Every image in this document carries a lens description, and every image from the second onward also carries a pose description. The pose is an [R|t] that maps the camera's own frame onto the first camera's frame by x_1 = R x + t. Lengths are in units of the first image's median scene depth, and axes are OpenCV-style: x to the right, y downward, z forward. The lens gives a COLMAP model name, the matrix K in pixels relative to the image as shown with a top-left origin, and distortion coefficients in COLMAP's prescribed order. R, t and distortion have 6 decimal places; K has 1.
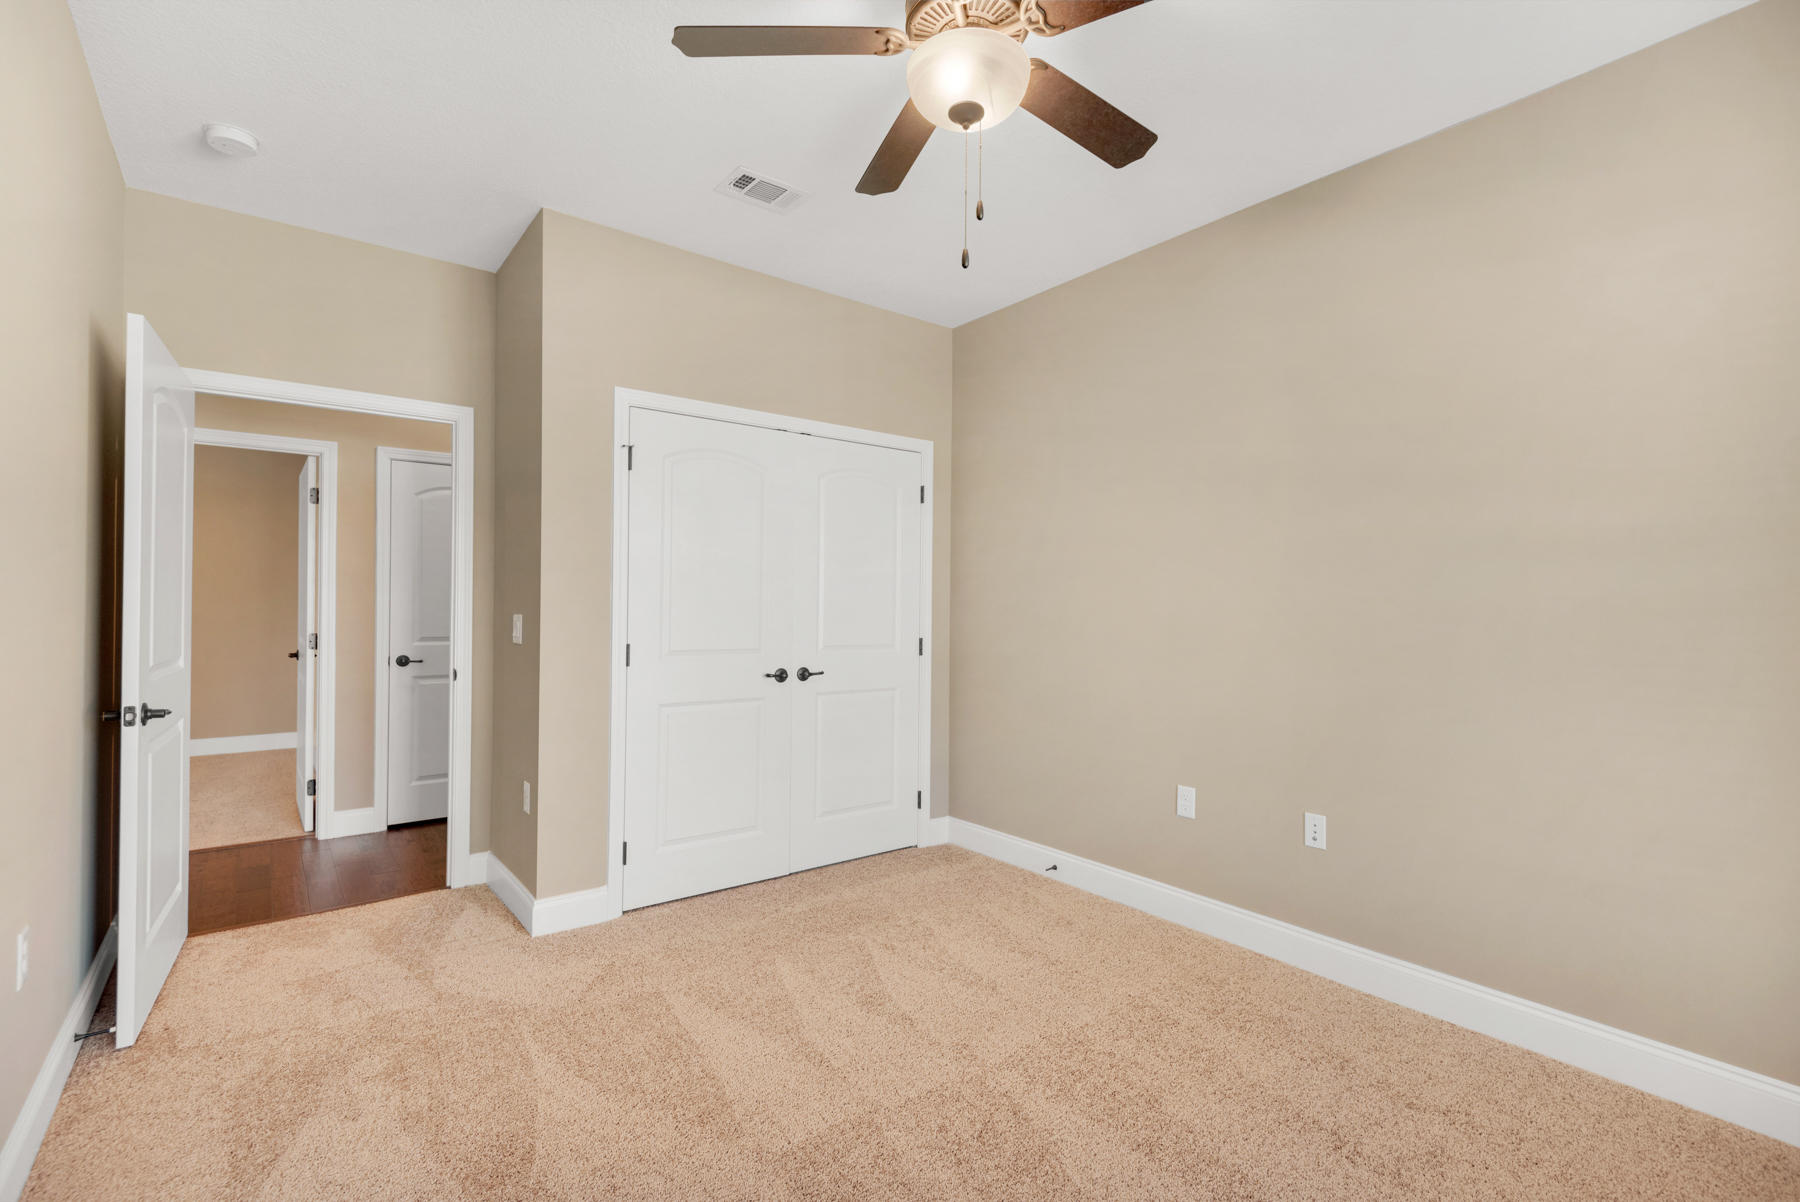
lens RADIAL K [[818.3, 0, 891.2], [0, 818.3, 606.4], [0, 0, 1]] dist [0.005567, 0.000764]
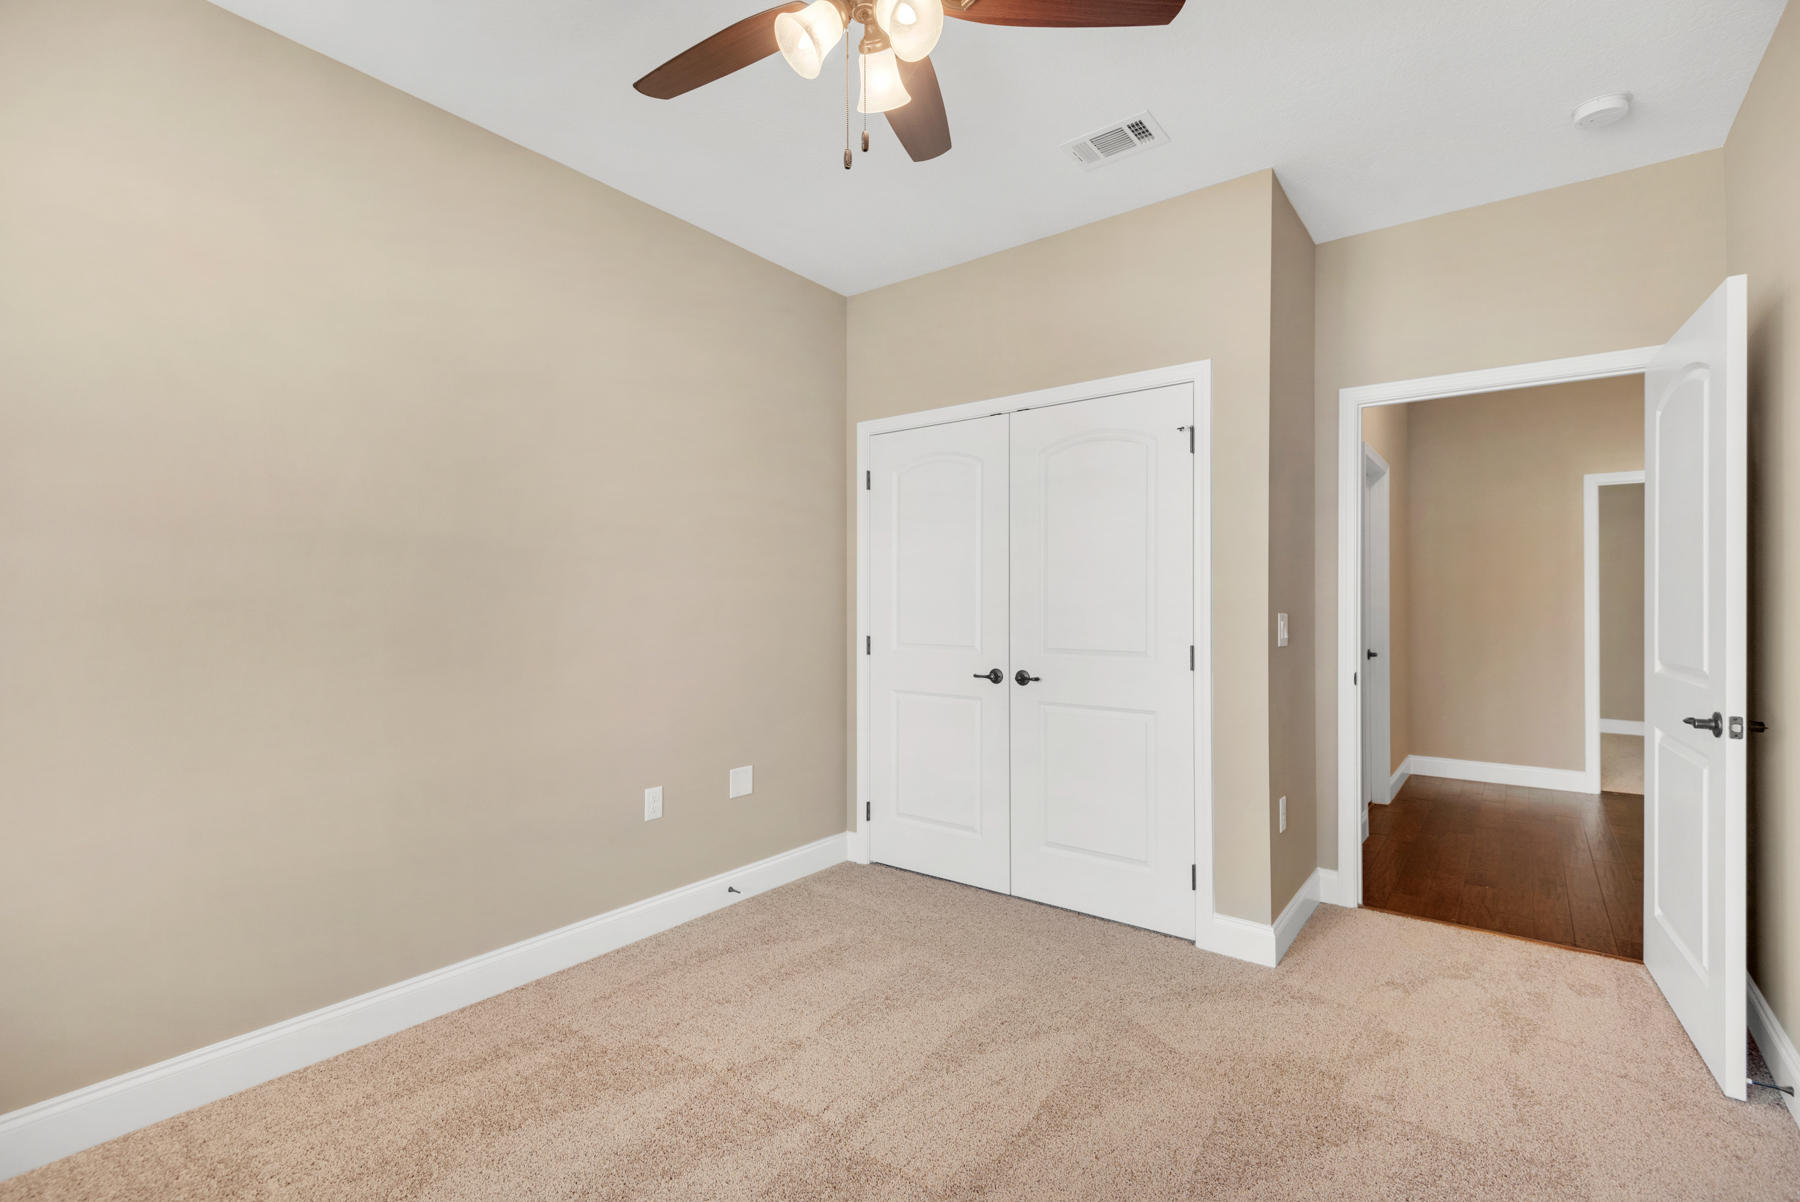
lens RADIAL K [[818.3, 0, 866.0], [0, 818.3, 611.2], [0, 0, 1]] dist [0.005567, 0.000764]
pose [[0.228678, -0.004537, -0.973492, 0.715143], [0.001128, 0.999990, -0.004396, 0.013118], [0.973502, -0.000093, 0.228680, 0.620513]]
